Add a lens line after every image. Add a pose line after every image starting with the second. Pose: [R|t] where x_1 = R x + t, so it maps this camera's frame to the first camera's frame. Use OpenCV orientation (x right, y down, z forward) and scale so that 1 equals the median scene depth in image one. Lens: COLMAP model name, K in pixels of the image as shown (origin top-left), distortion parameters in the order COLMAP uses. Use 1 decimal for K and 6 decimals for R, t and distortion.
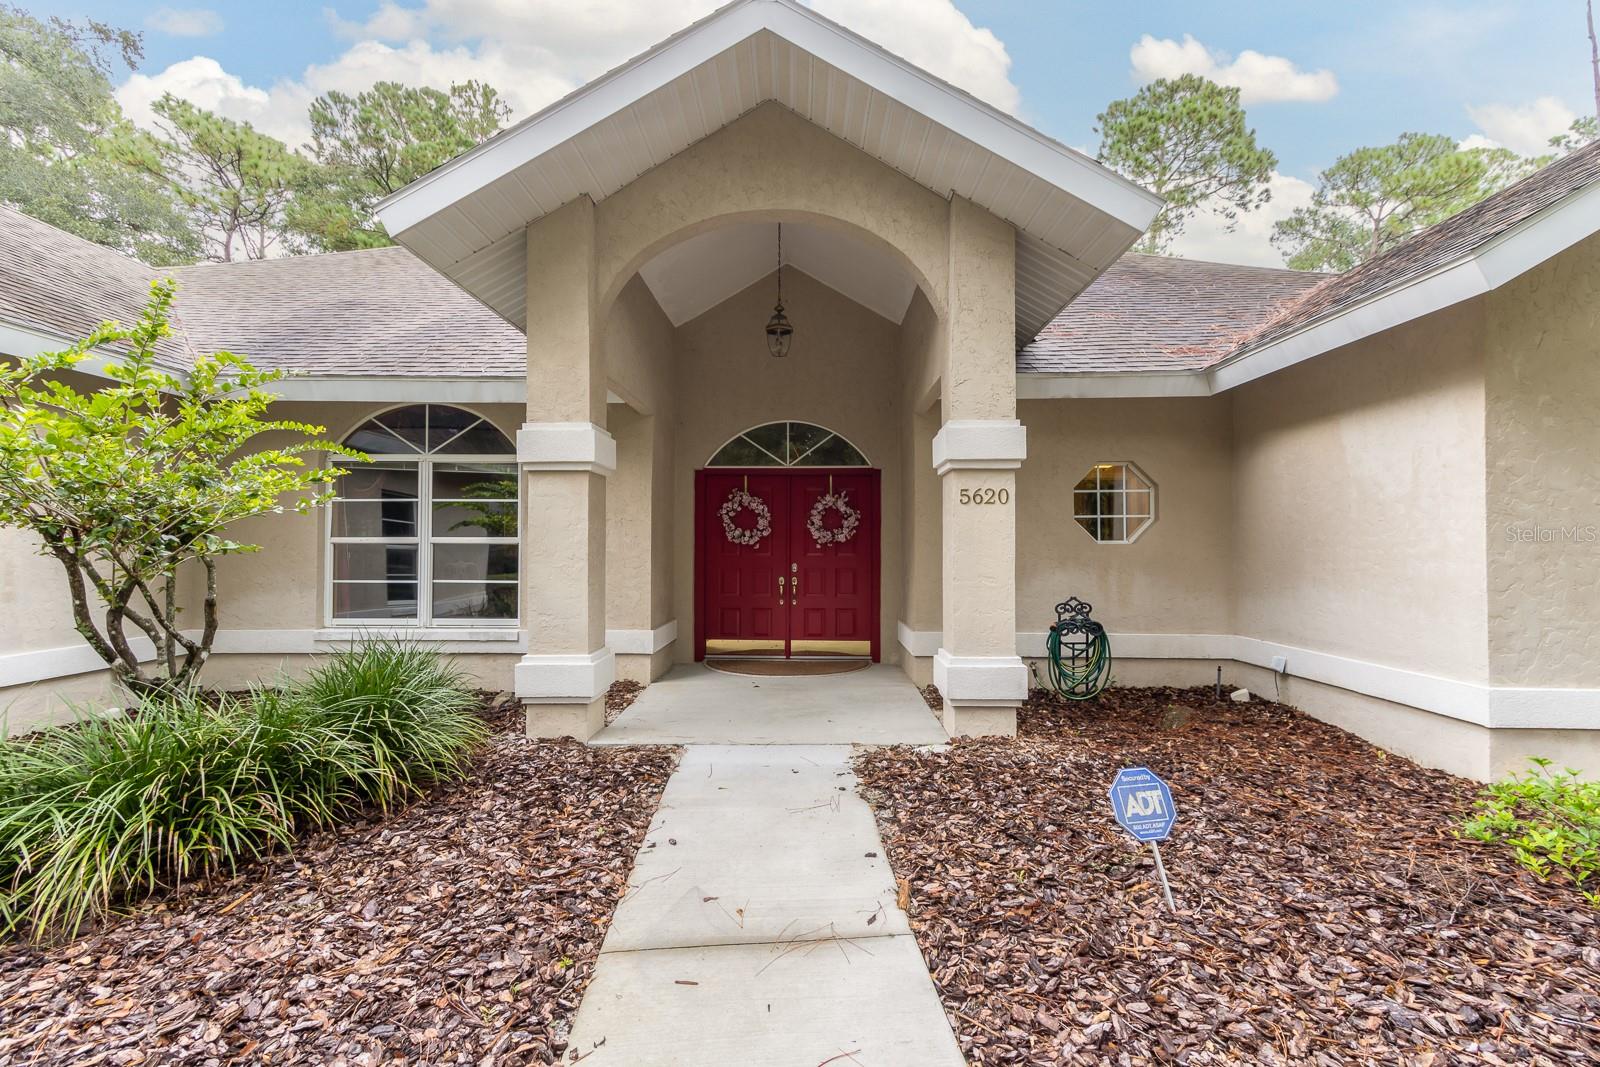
lens RADIAL K [[744.3, 0, 800.0], [0, 744.3, 533.5], [0, 0, 1]] dist [0.012440, 0.000213]
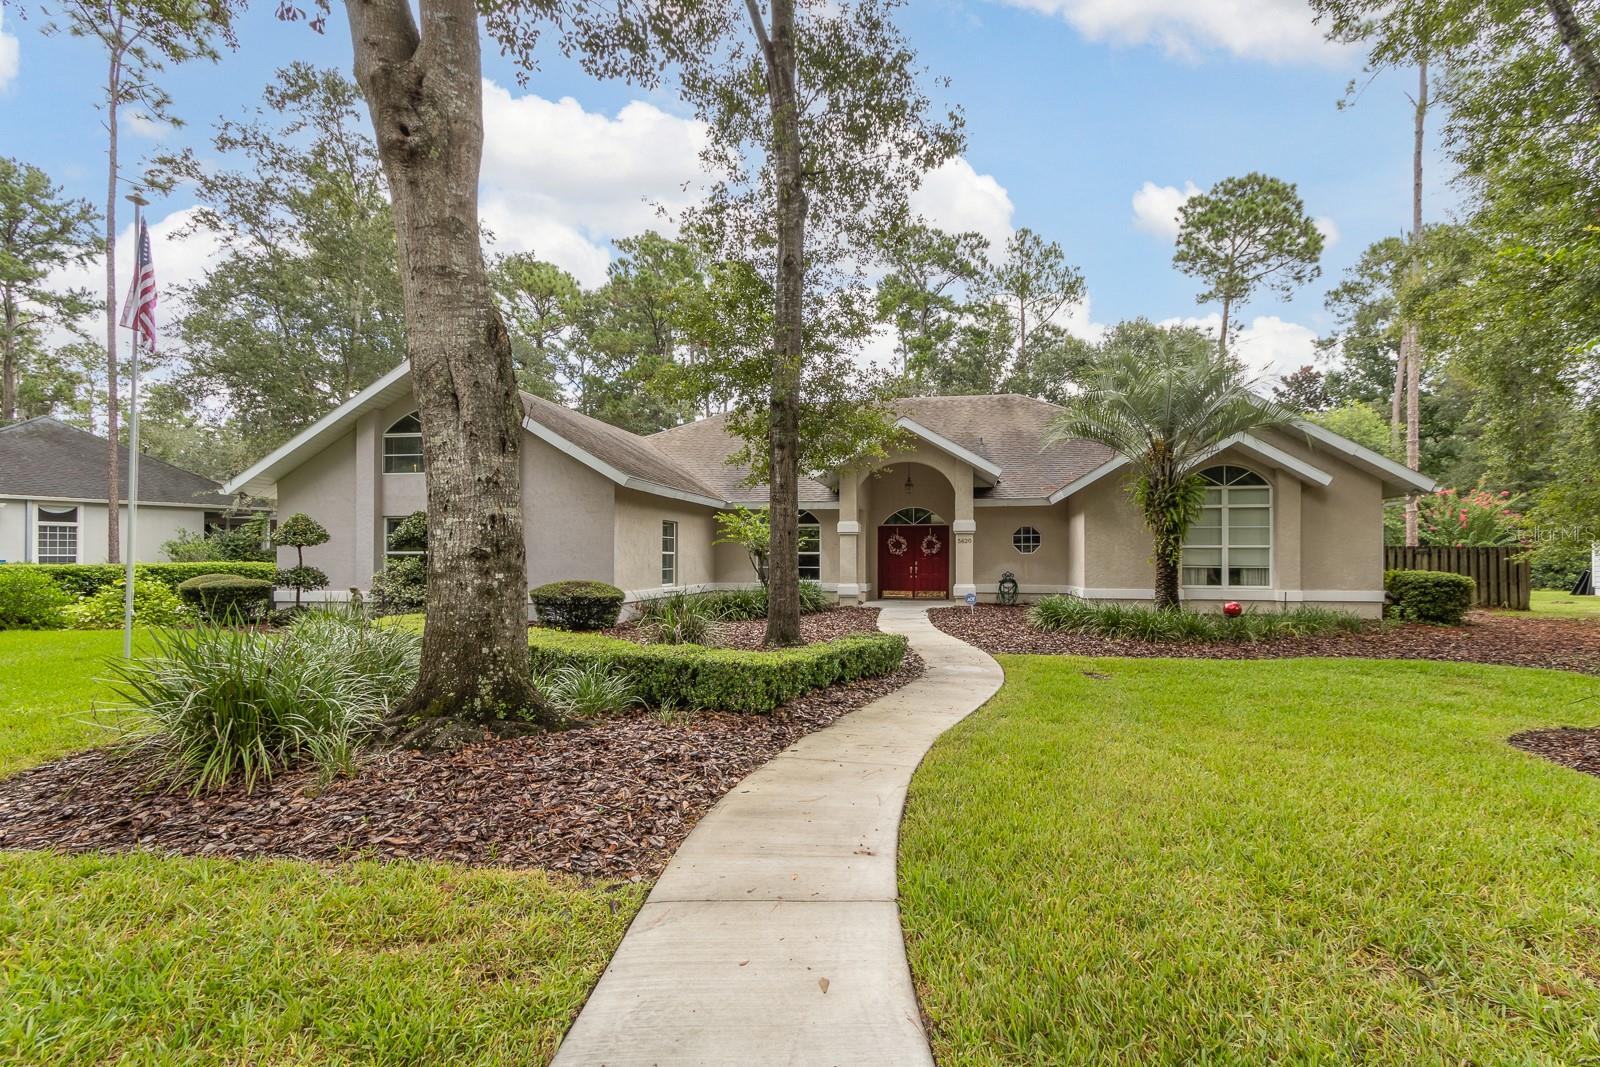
lens RADIAL K [[747.7, 0, 804.9], [0, 747.7, 564.1], [0, 0, 1]] dist [0.010677, 0.000207]
pose [[0.983345, 0.000874, -0.181748, 0.099907], [0.003615, 0.999696, 0.024371, -0.019206], [0.181714, -0.024622, 0.983043, -1.912336]]
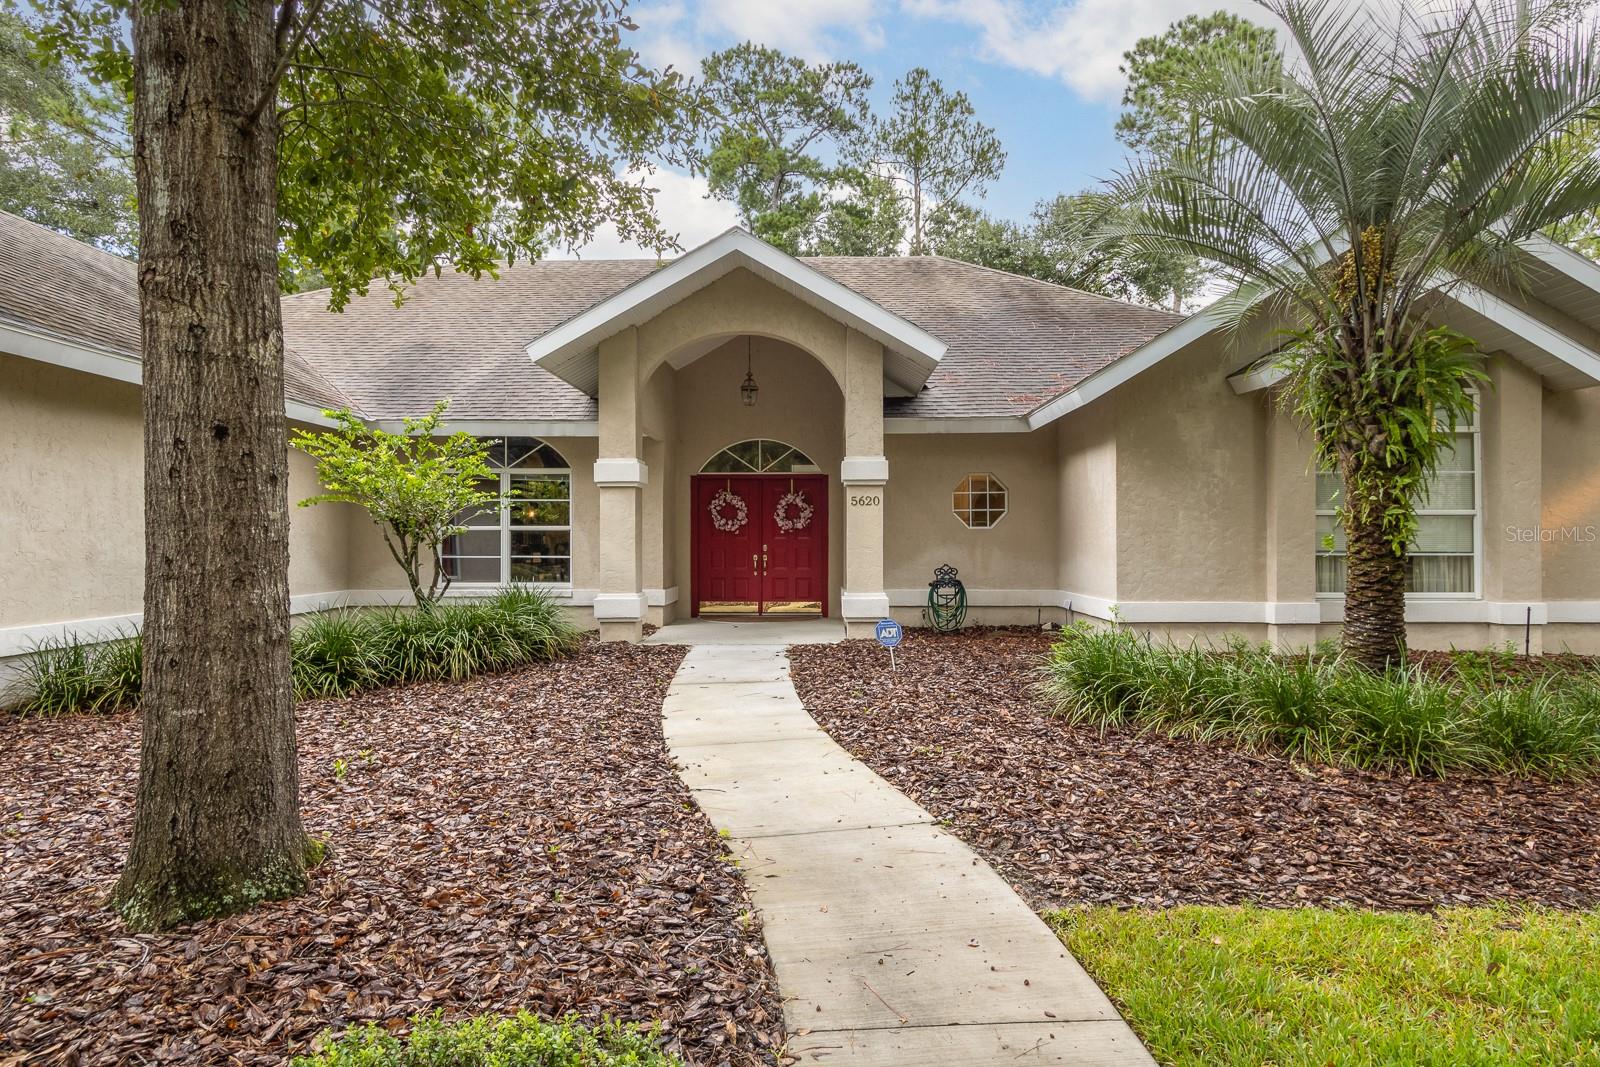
lens RADIAL K [[959.9, 0, 800.0], [0, 959.9, 533.5], [0, 0, 1]] dist [-0.002038, -0.000875]
pose [[0.999989, -0.003030, -0.003622, 0.071786], [0.003073, 0.999926, 0.011760, -0.000345], [0.003586, -0.011771, 0.999924, -0.849004]]
